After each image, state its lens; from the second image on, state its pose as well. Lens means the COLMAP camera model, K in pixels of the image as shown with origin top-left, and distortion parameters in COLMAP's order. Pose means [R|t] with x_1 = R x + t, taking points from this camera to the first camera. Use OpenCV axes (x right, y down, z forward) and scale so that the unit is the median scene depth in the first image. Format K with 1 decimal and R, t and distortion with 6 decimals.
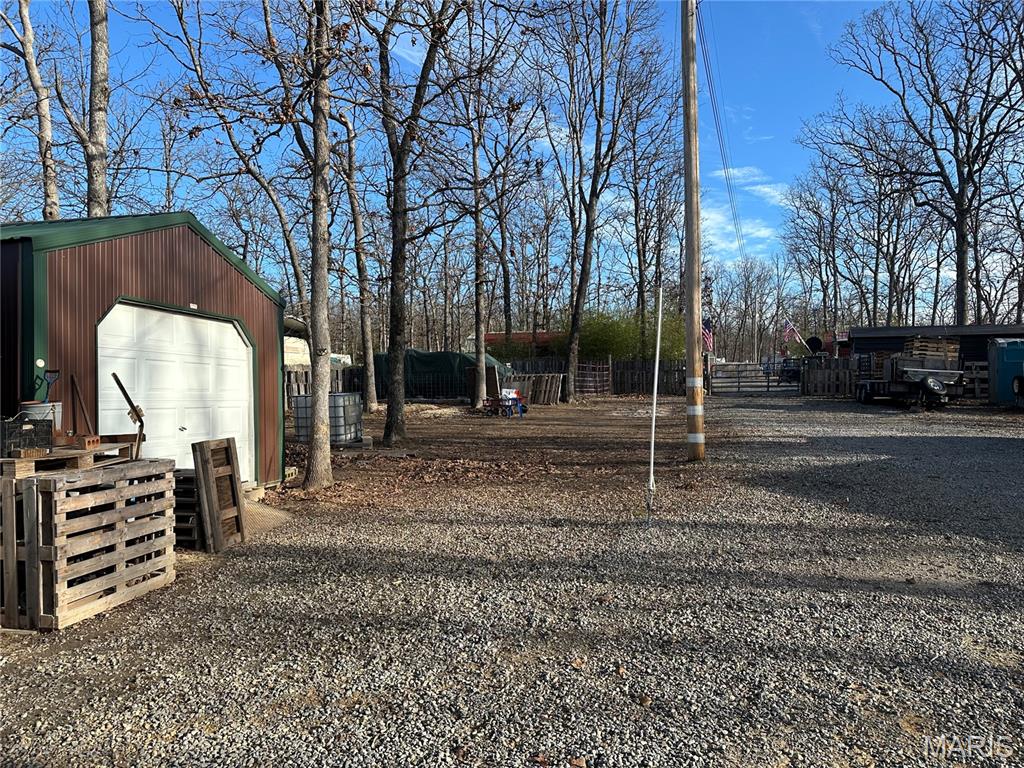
lens RADIAL K [[763.6, 0, 513.9], [0, 763.6, 375.9], [0, 0, 1]] dist [0.107149, -0.066064]
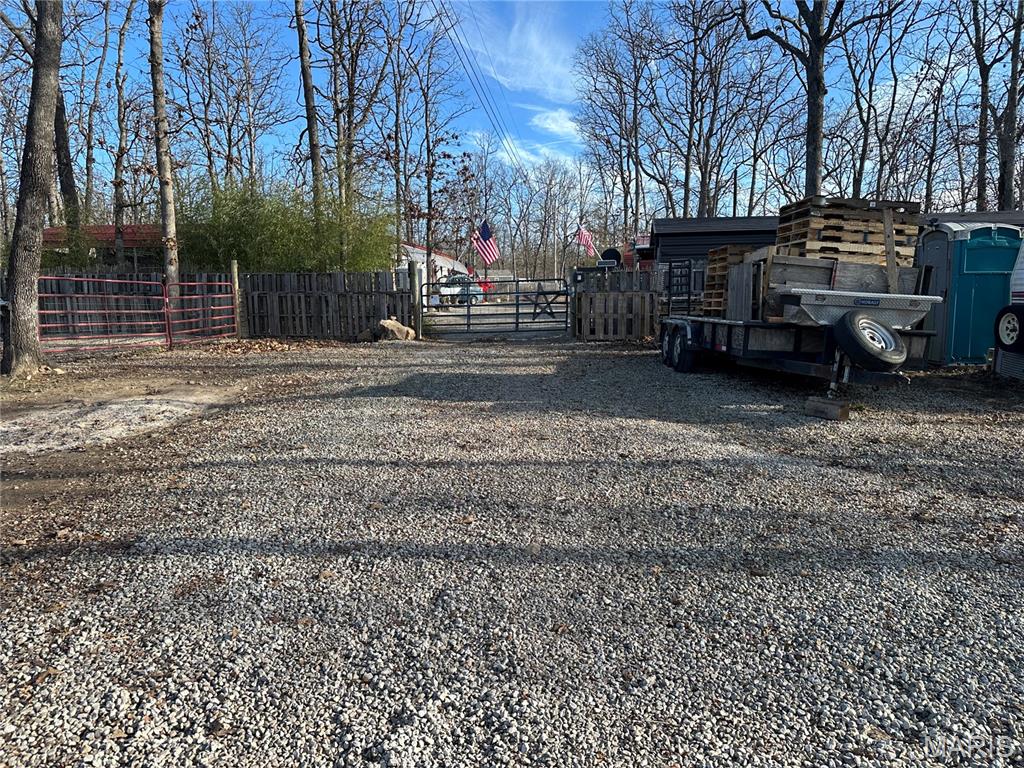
lens RADIAL K [[763.6, 0, 513.9], [0, 763.6, 375.9], [0, 0, 1]] dist [0.107149, -0.066064]
pose [[0.973697, -0.025089, 0.226463, 0.422209], [0.001453, 0.994583, 0.103939, -0.009922], [-0.227844, -0.100876, 0.968458, 0.973688]]
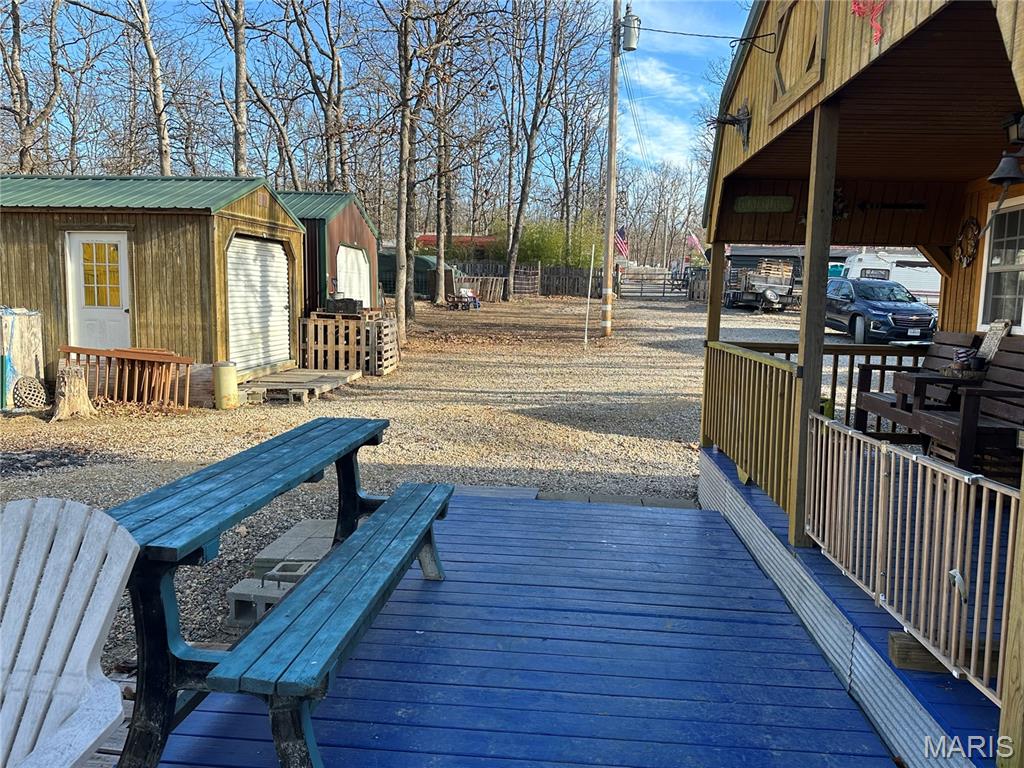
lens RADIAL K [[897.4, 0, 511.6], [0, 897.4, 404.8], [0, 0, 1]] dist [0.080724, -0.002779]
pose [[0.991371, 0.016966, 0.129982, -0.191968], [-0.036287, 0.988358, 0.147758, -0.024957], [-0.125962, -0.151200, 0.980445, -0.805483]]
